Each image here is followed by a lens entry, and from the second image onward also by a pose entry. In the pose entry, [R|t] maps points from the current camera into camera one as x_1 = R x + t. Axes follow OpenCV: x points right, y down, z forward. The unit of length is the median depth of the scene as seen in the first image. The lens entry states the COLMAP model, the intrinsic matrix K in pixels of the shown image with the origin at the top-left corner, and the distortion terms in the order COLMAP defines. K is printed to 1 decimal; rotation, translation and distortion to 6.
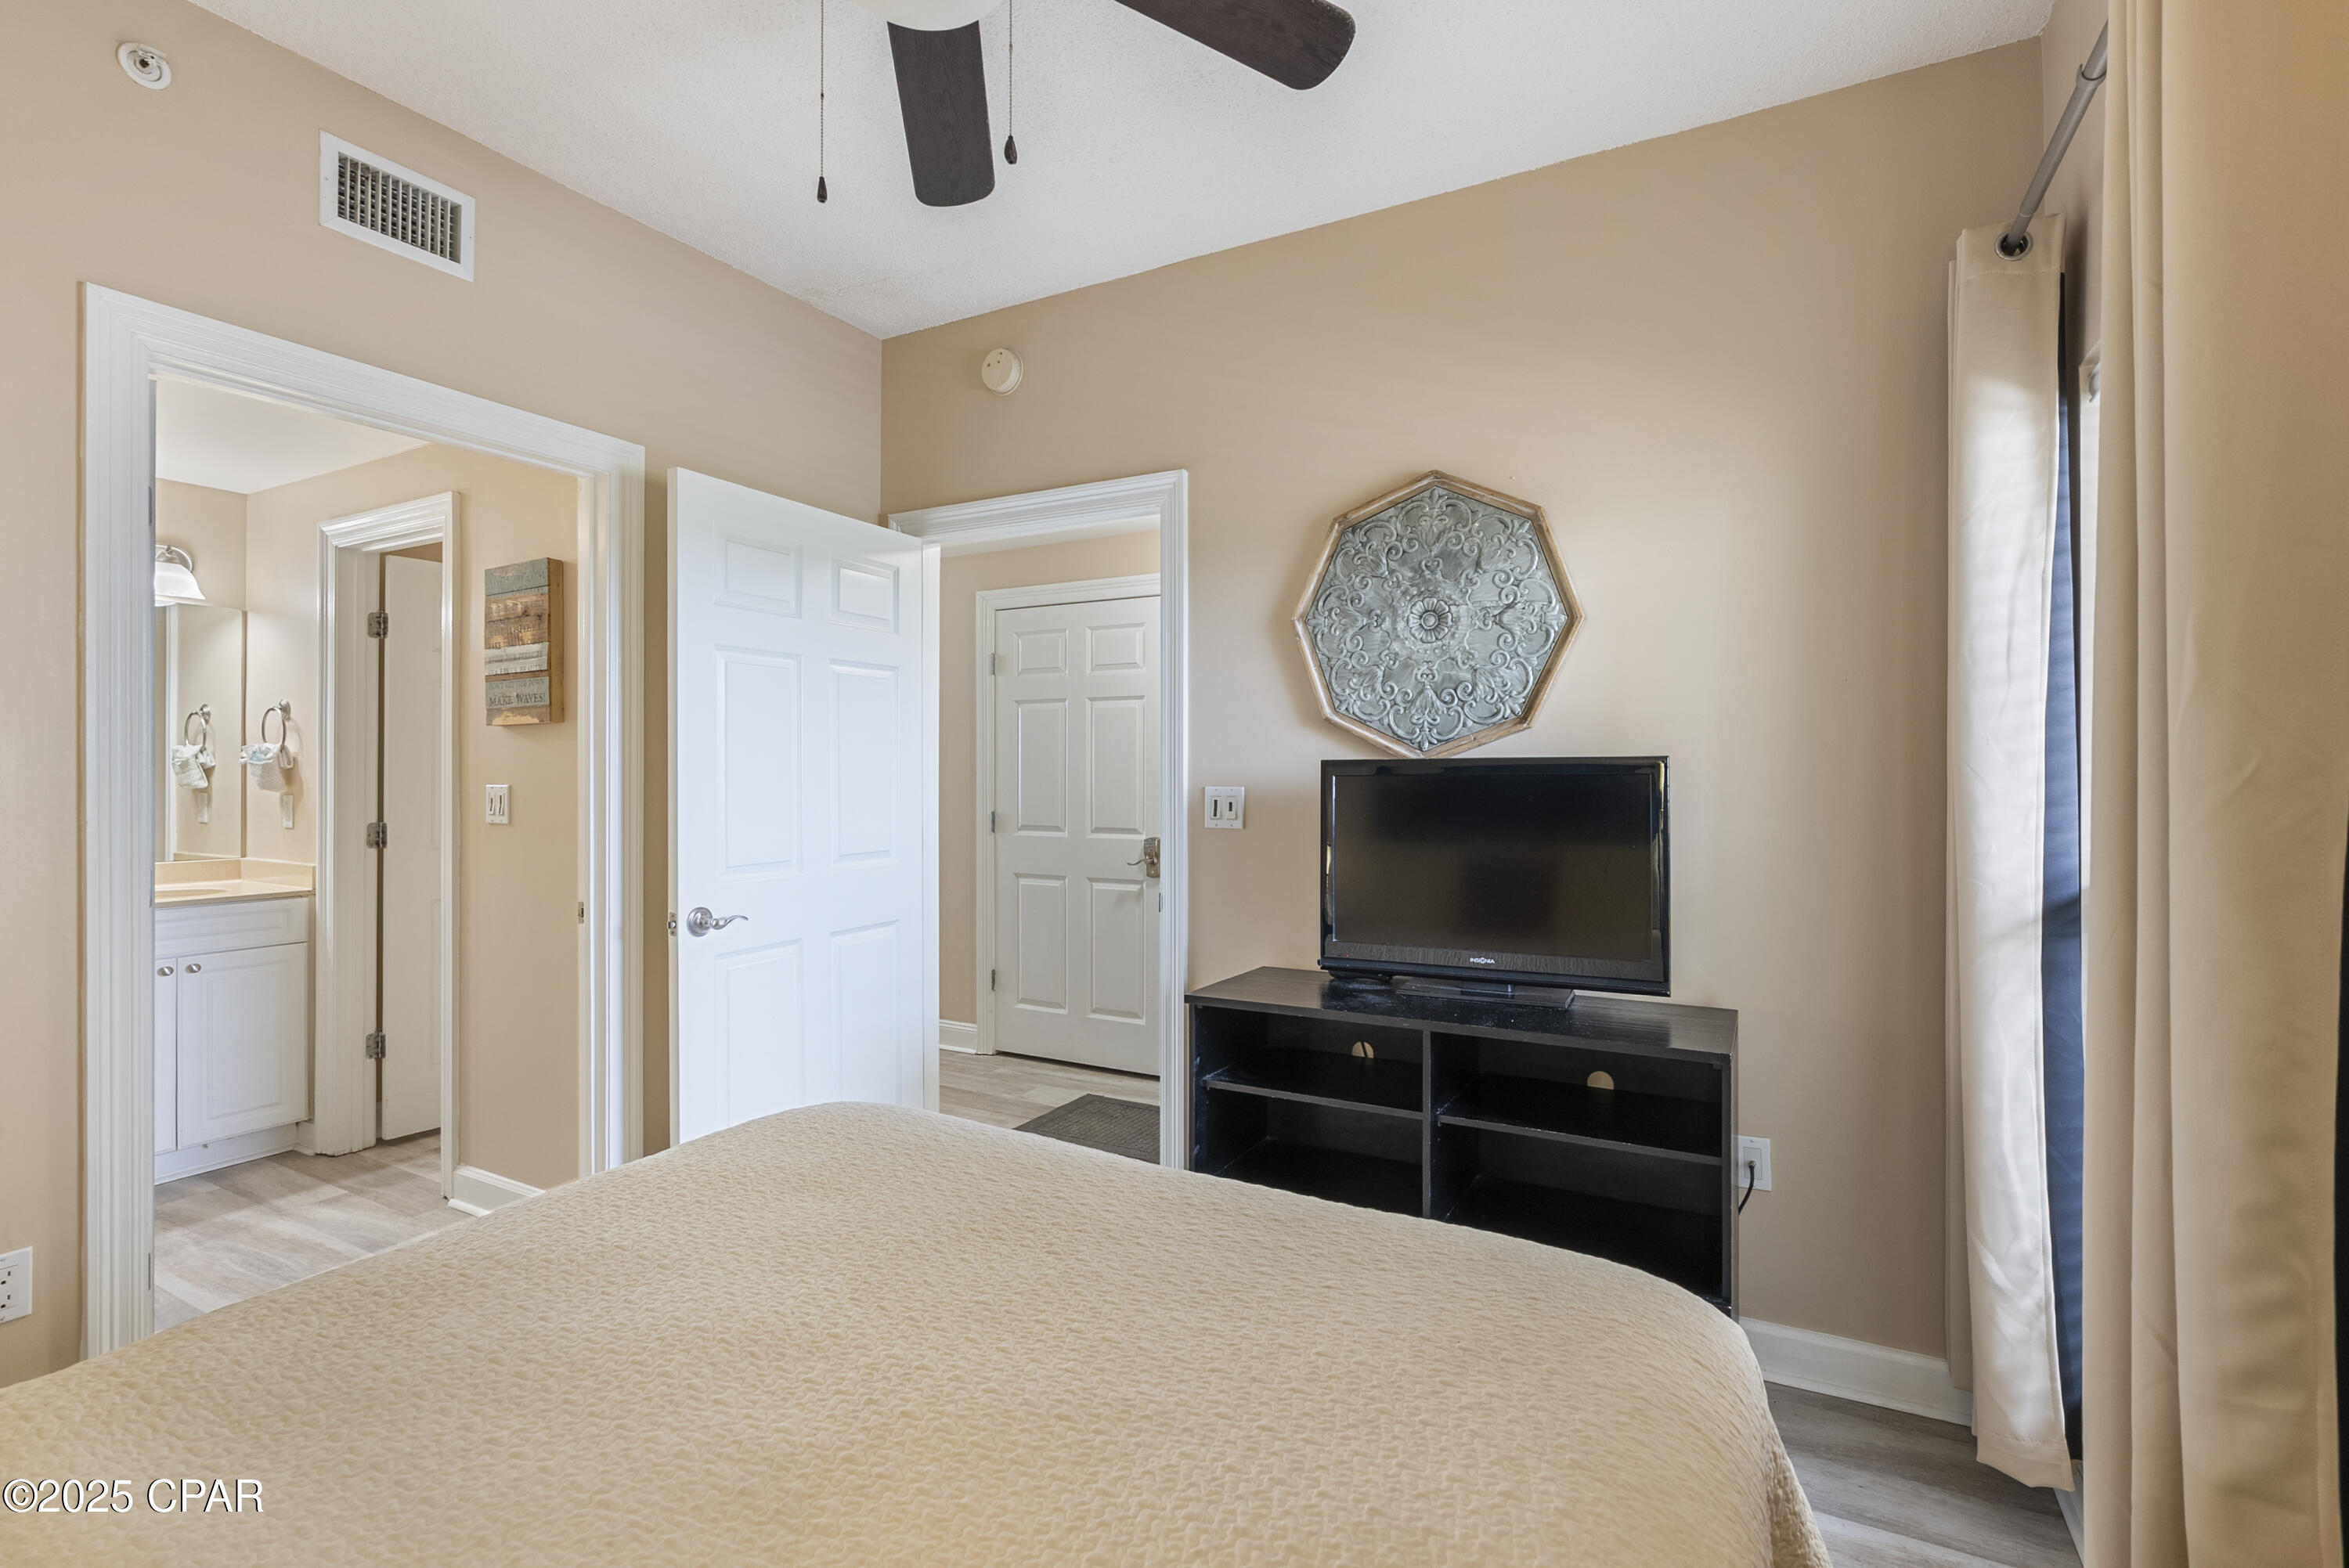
lens RADIAL K [[1071.8, 0, 1195.6], [0, 1071.8, 777.9], [0, 0, 1]] dist [-0.012376, 0.004818]
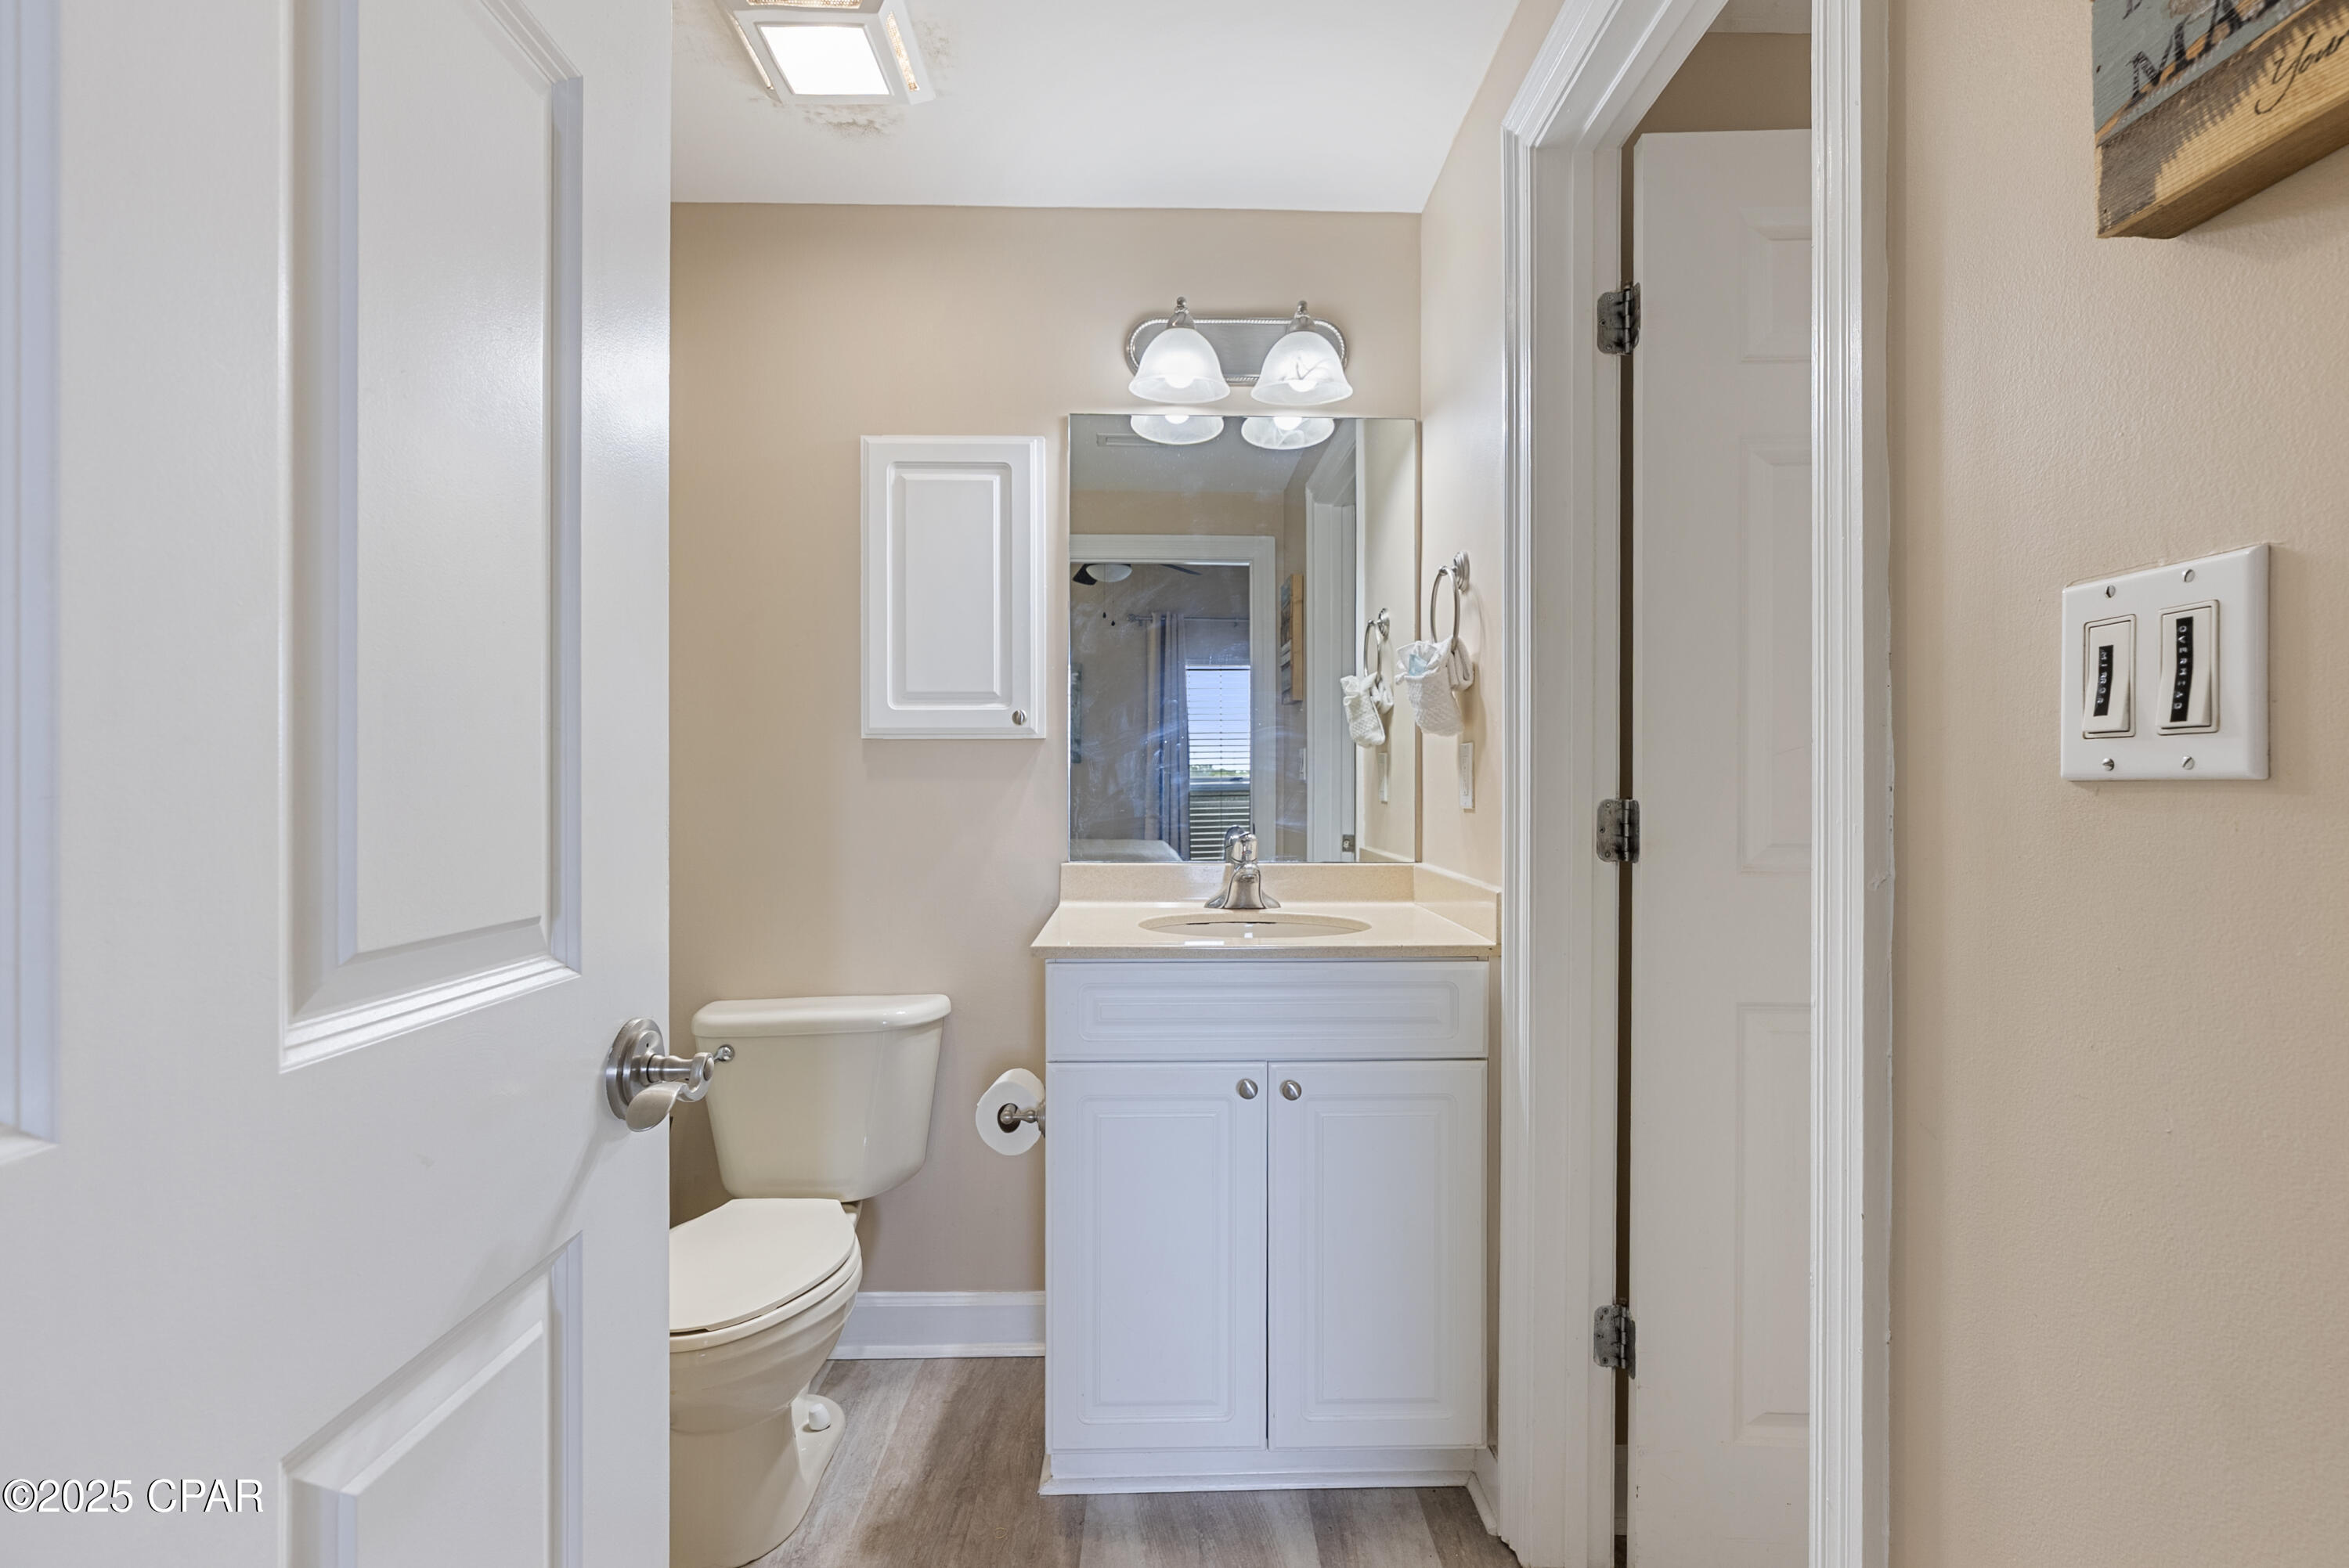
lens RADIAL K [[1071.8, 0, 1178.5], [0, 1071.8, 786.8], [0, 0, 1]] dist [-0.012376, 0.004818]
pose [[0.484441, -0.001149, -0.874823, -0.487218], [0.001508, 0.999999, -0.000479, 0.036837], [0.874823, -0.001087, 0.484442, 0.649250]]
